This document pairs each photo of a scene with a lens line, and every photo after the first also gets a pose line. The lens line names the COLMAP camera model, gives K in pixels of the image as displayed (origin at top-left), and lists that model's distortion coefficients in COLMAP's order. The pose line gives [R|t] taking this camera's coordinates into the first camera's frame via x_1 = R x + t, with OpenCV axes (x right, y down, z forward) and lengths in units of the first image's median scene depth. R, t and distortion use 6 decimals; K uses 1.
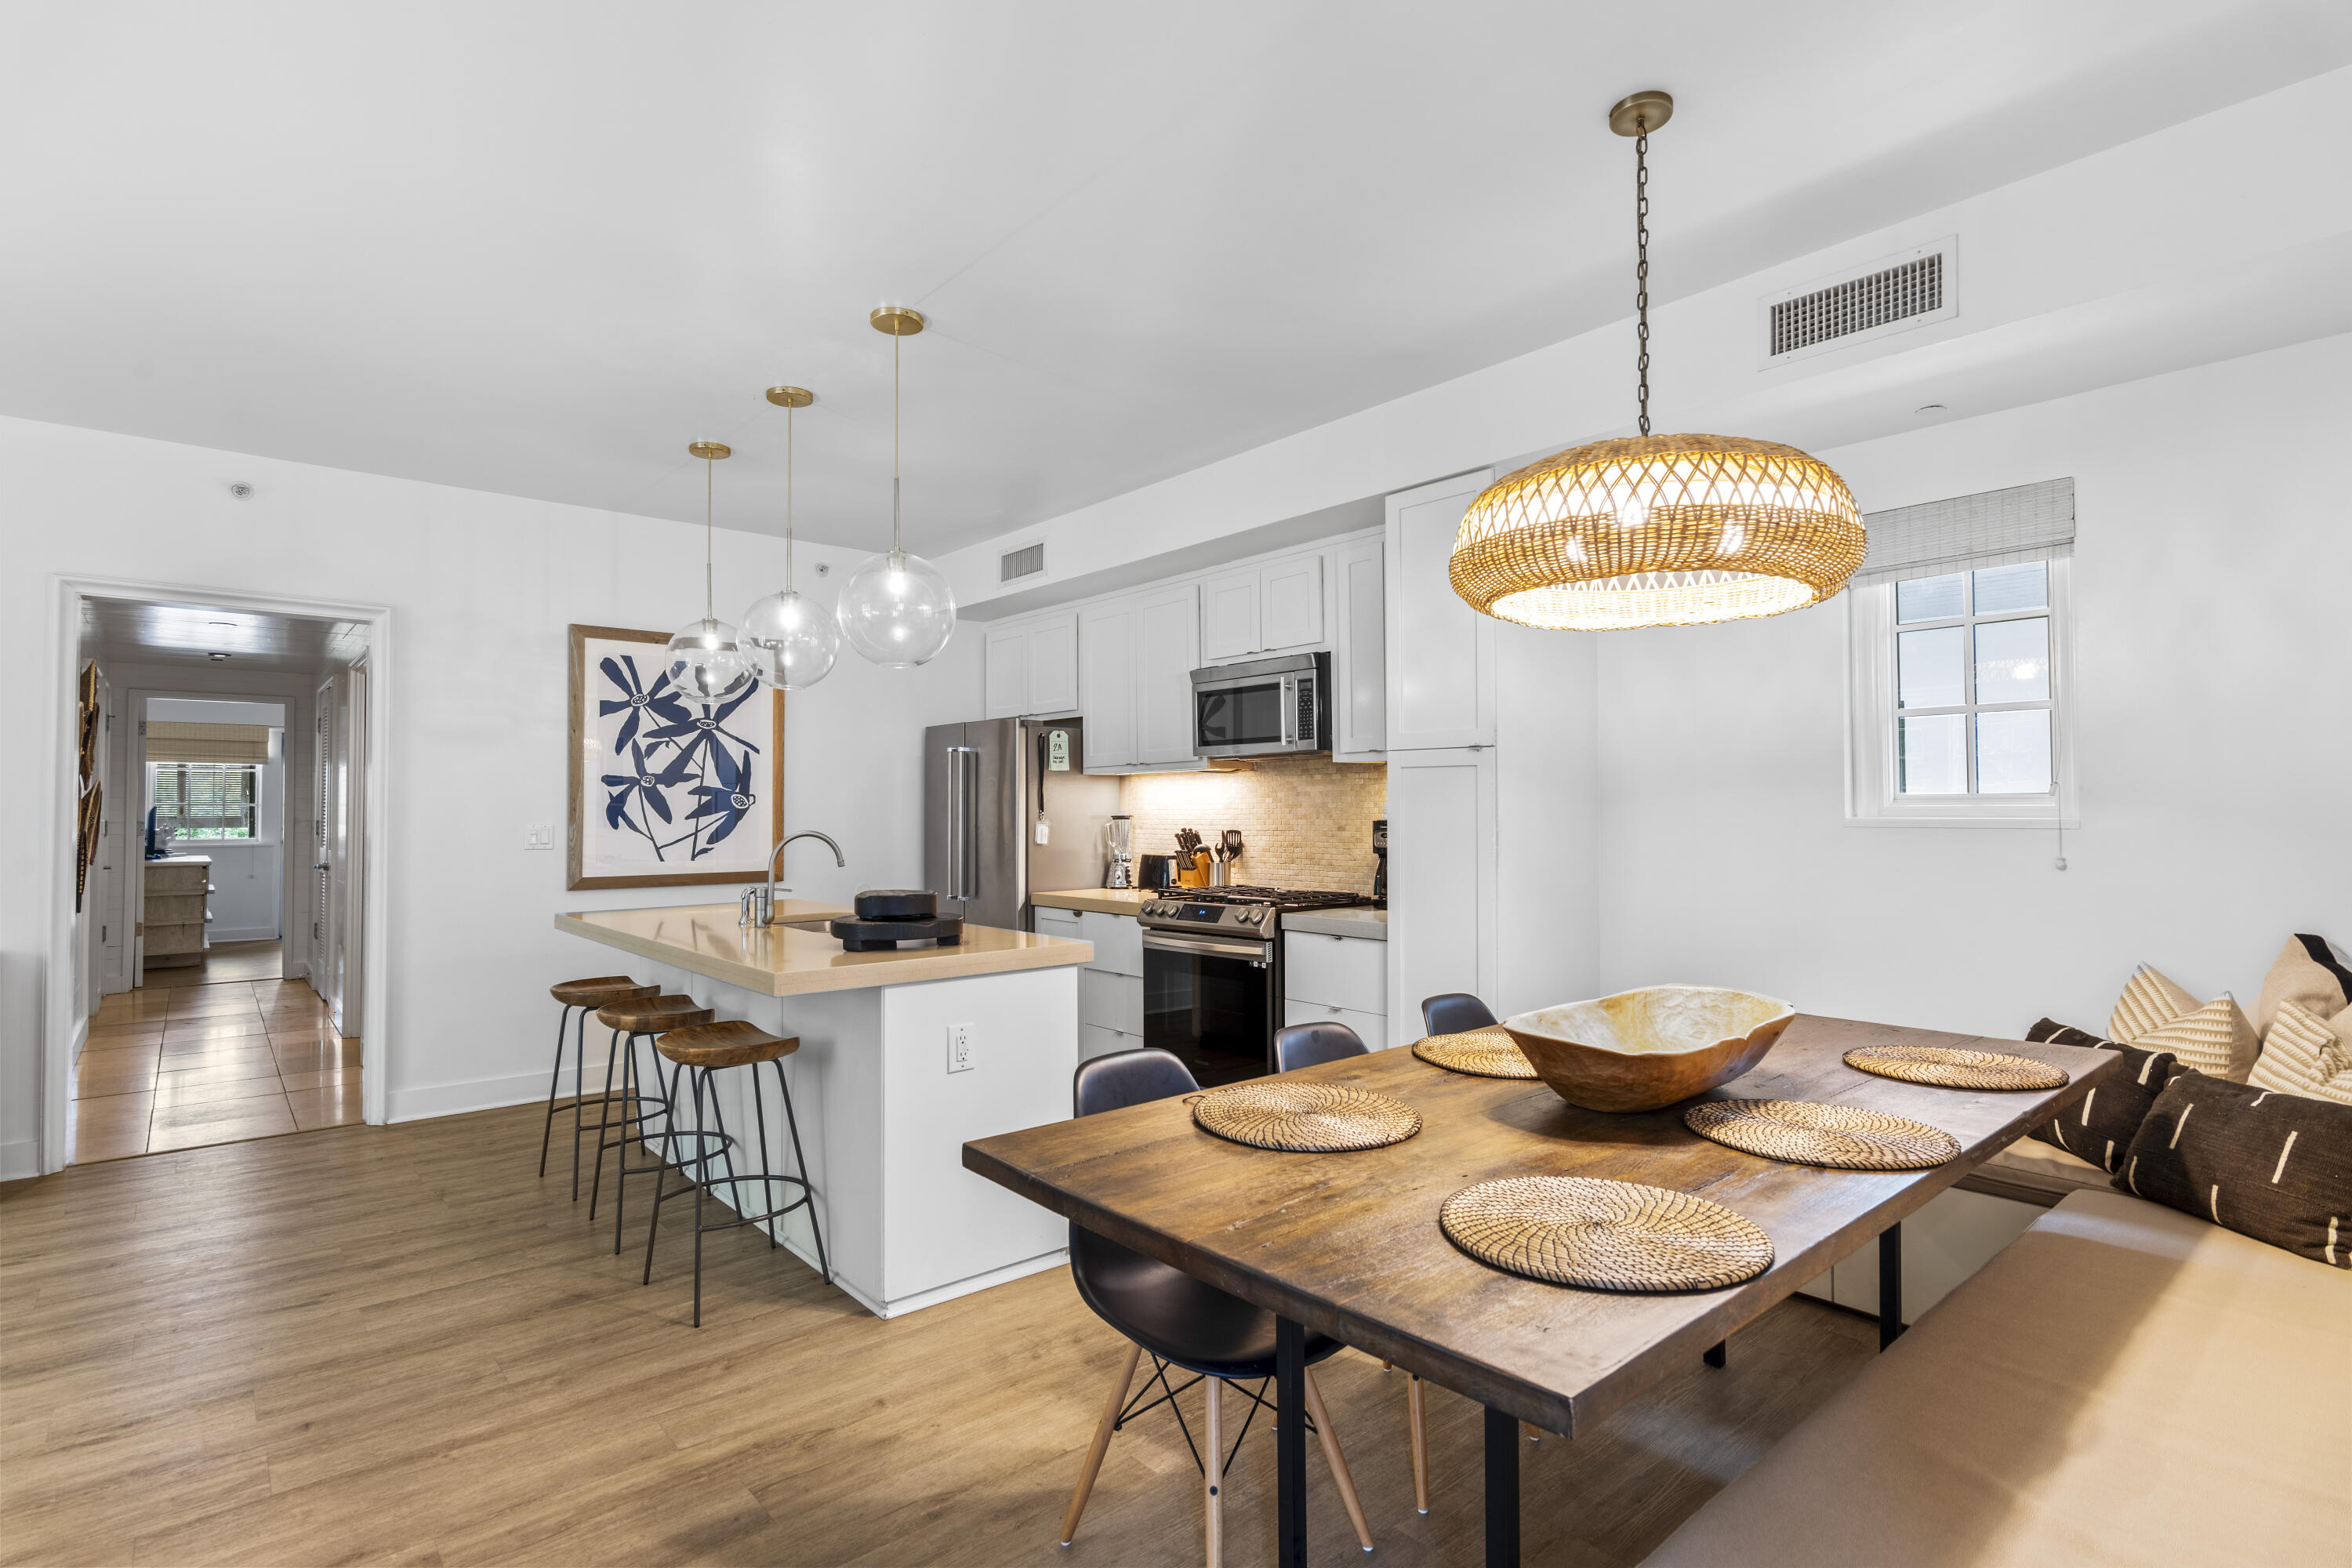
lens RADIAL K [[1140.1, 0, 1173.7], [0, 1140.1, 782.4], [0, 0, 1]] dist [0.003248, -0.000609]
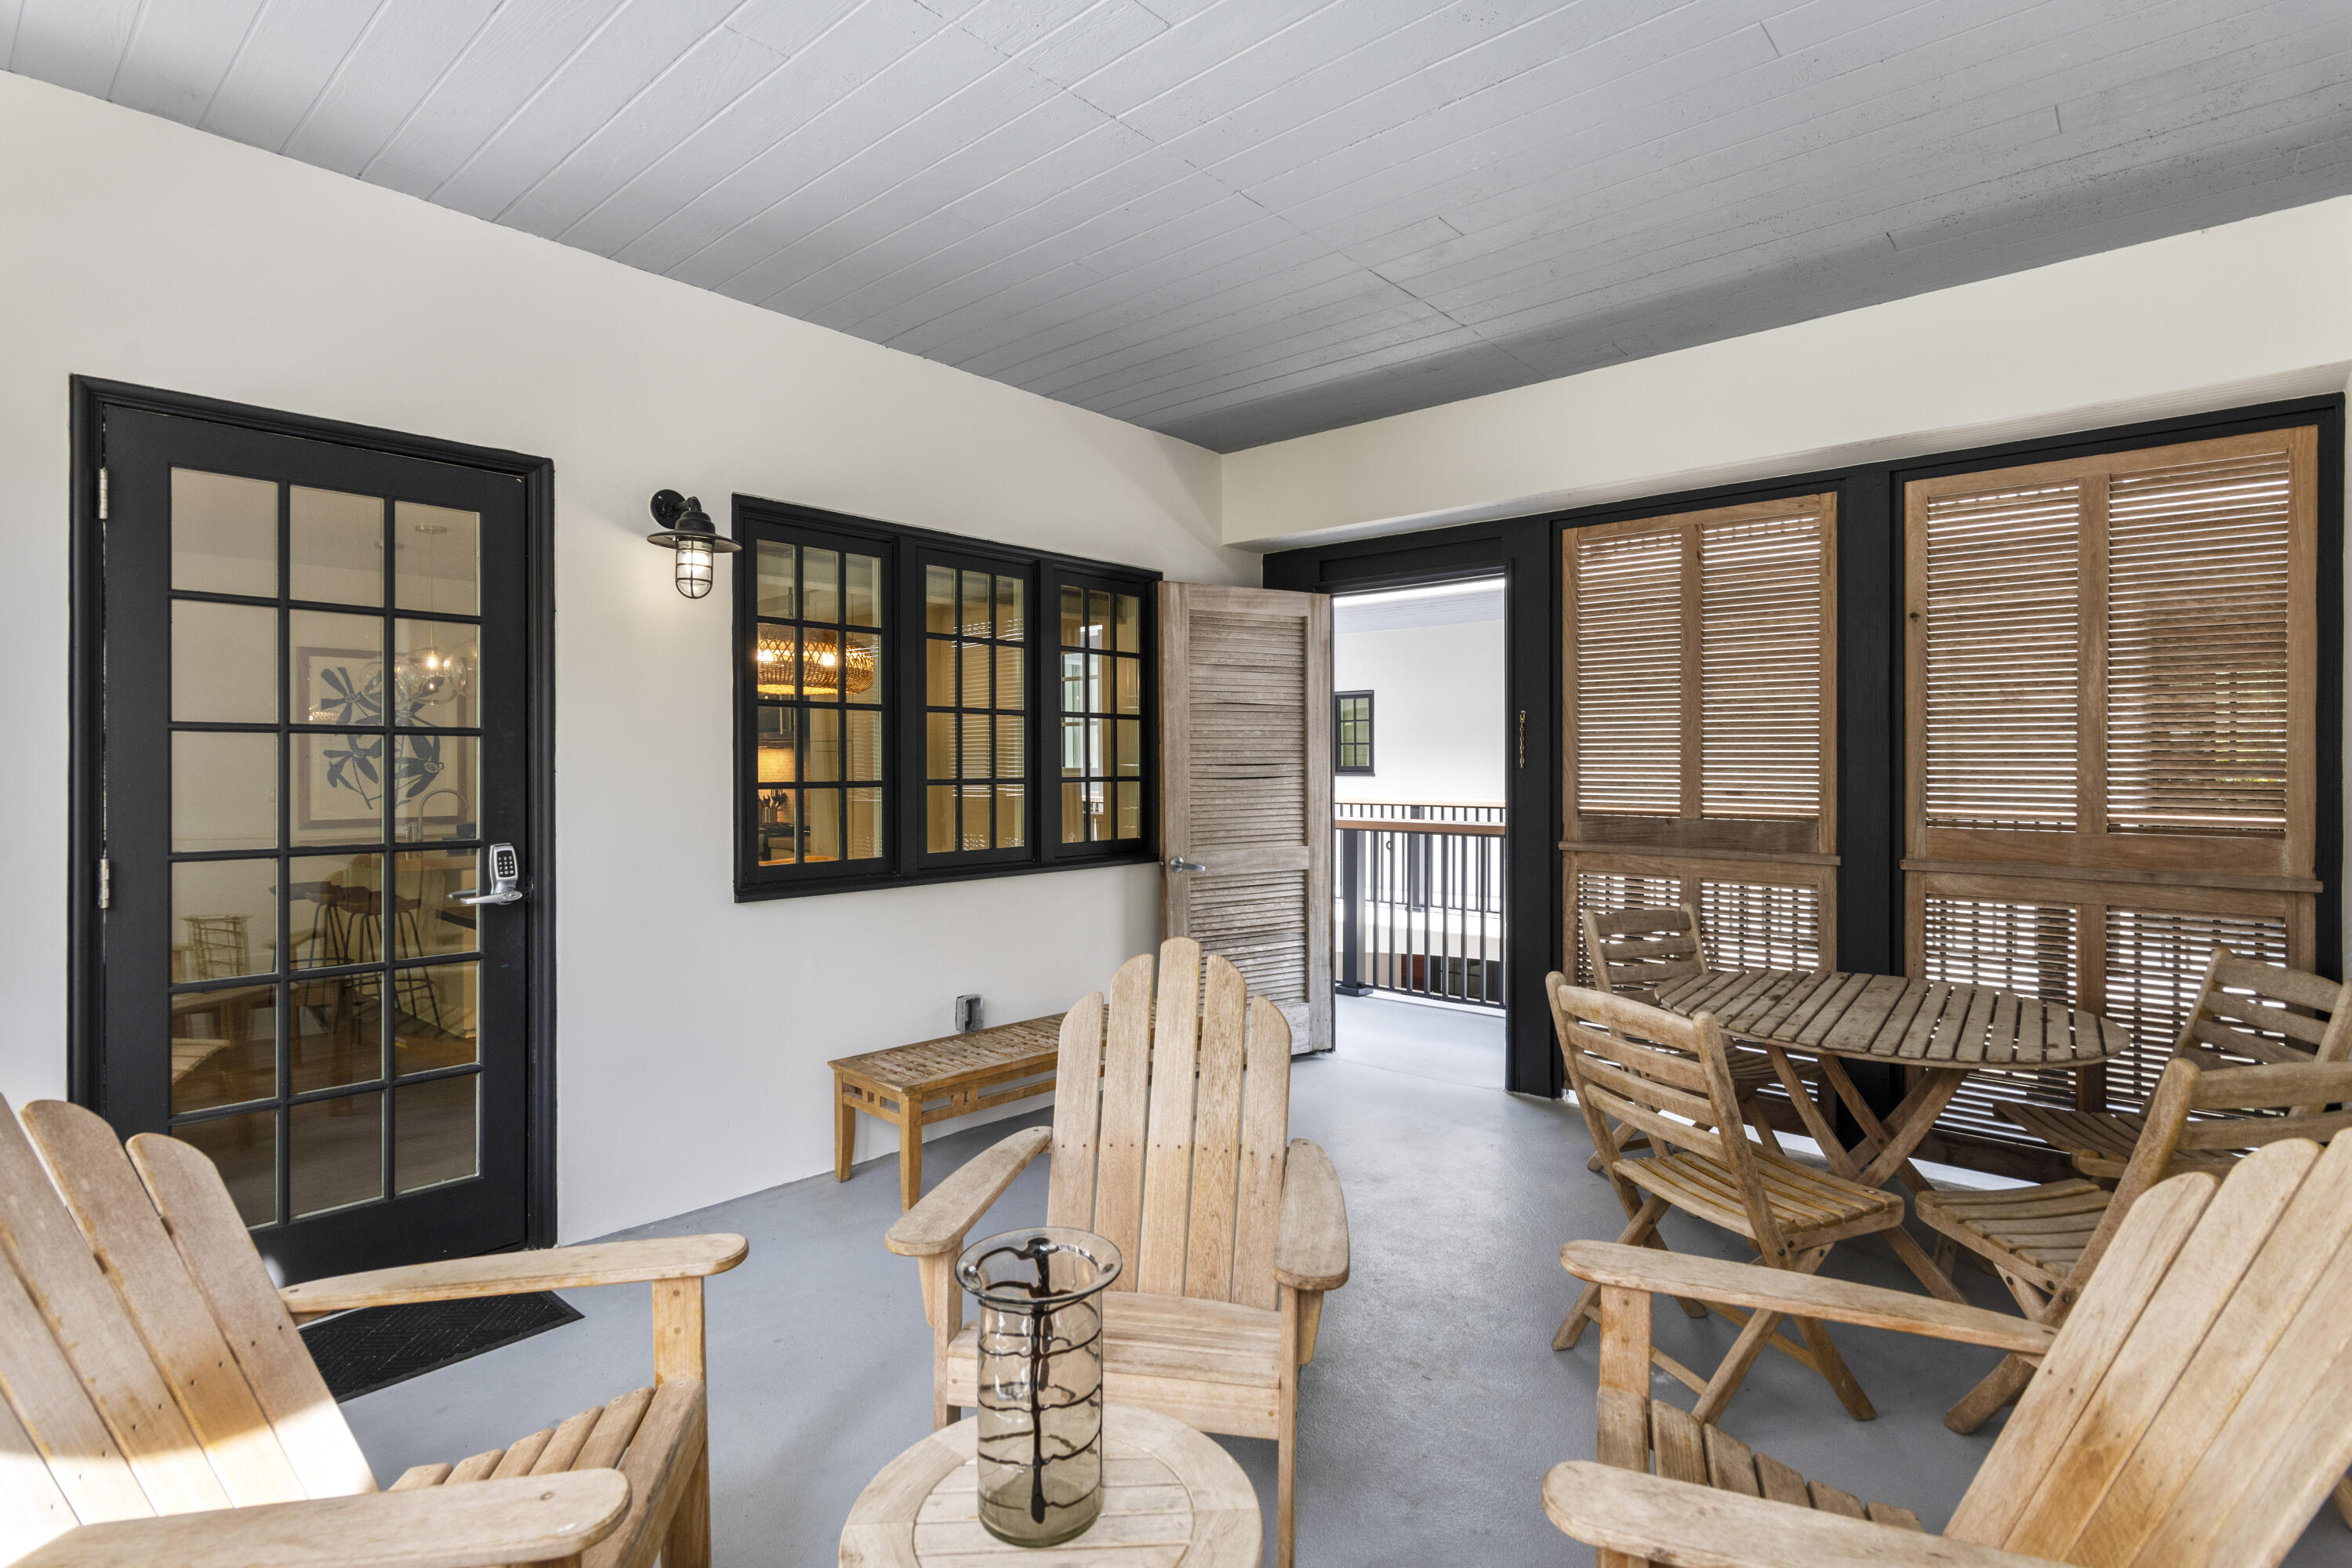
lens RADIAL K [[1152.2, 0, 1175.9], [0, 1152.2, 766.0], [0, 0, 1]] dist [0.000700, -0.000158]
pose [[0.990627, -0.001241, 0.136587, 0.363372], [-0.002168, 0.999690, 0.024805, -0.024196], [-0.136575, -0.024869, 0.990318, -0.586436]]
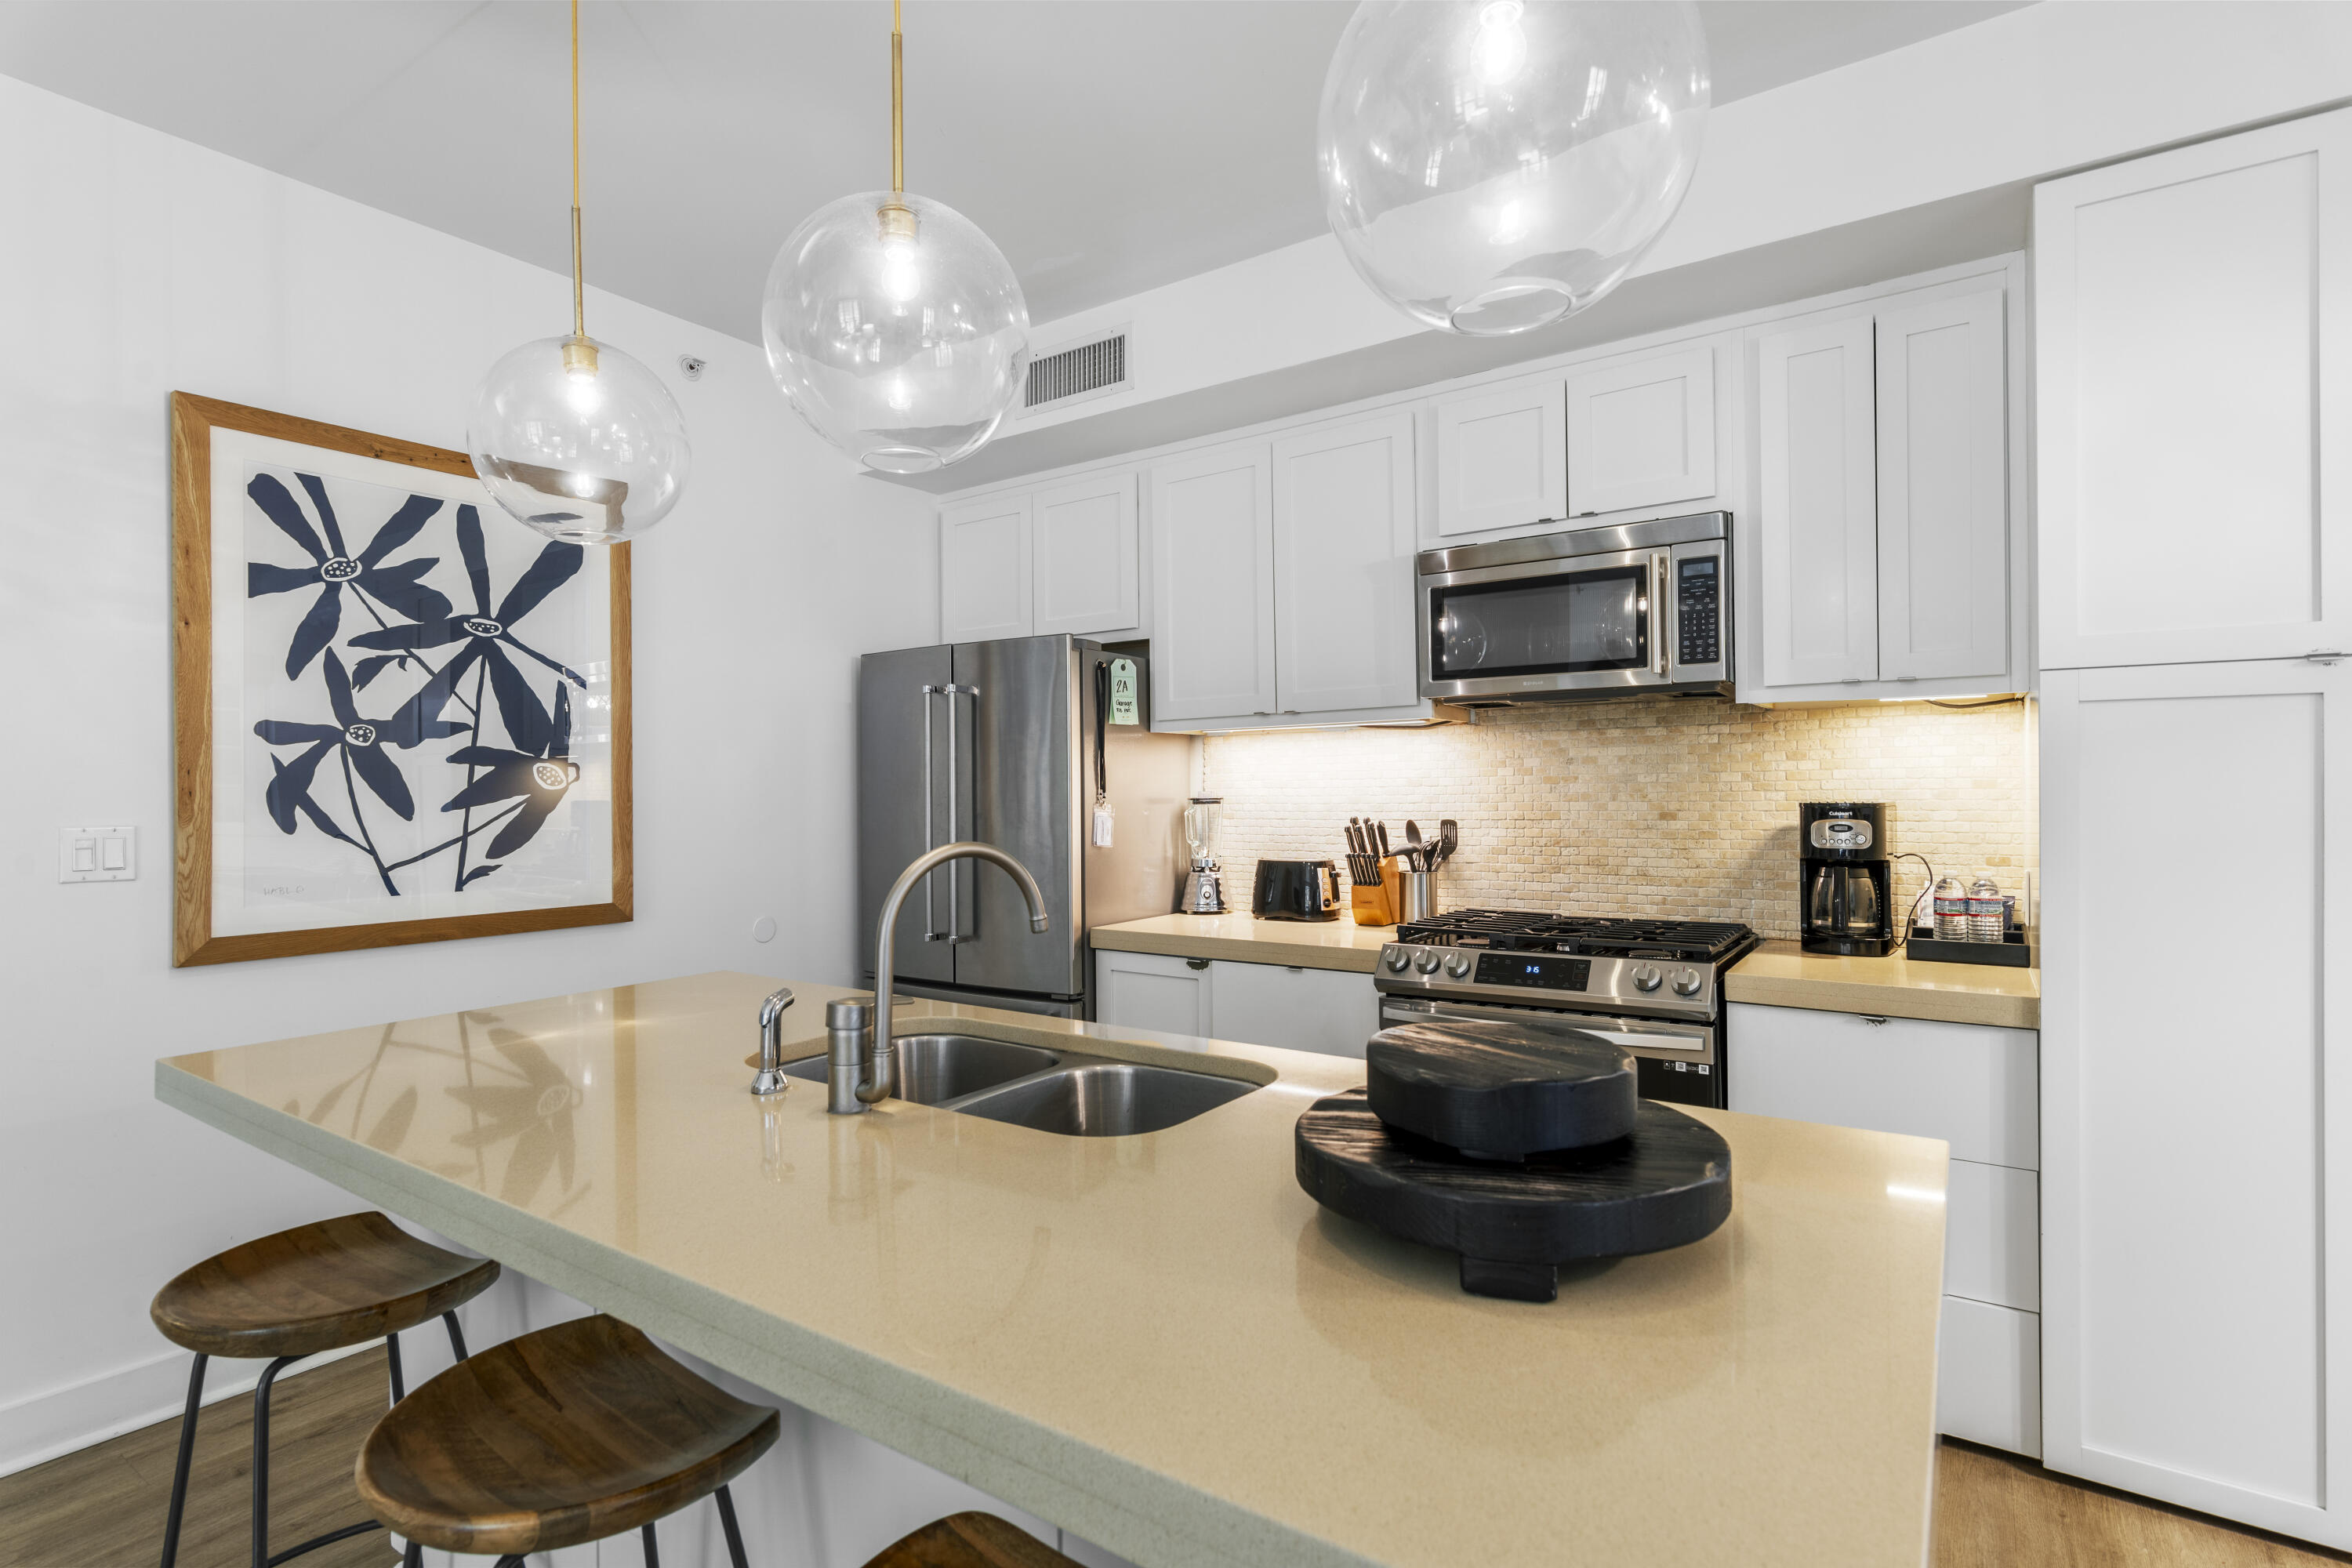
lens RADIAL K [[1140.1, 0, 1173.7], [0, 1140.1, 782.4], [0, 0, 1]] dist [0.003248, -0.000609]
pose [[0.968257, -0.003824, 0.249926, -0.241193], [-0.000102, 0.999877, 0.015696, 0.011539], [-0.249955, -0.015224, 0.968138, 0.428085]]
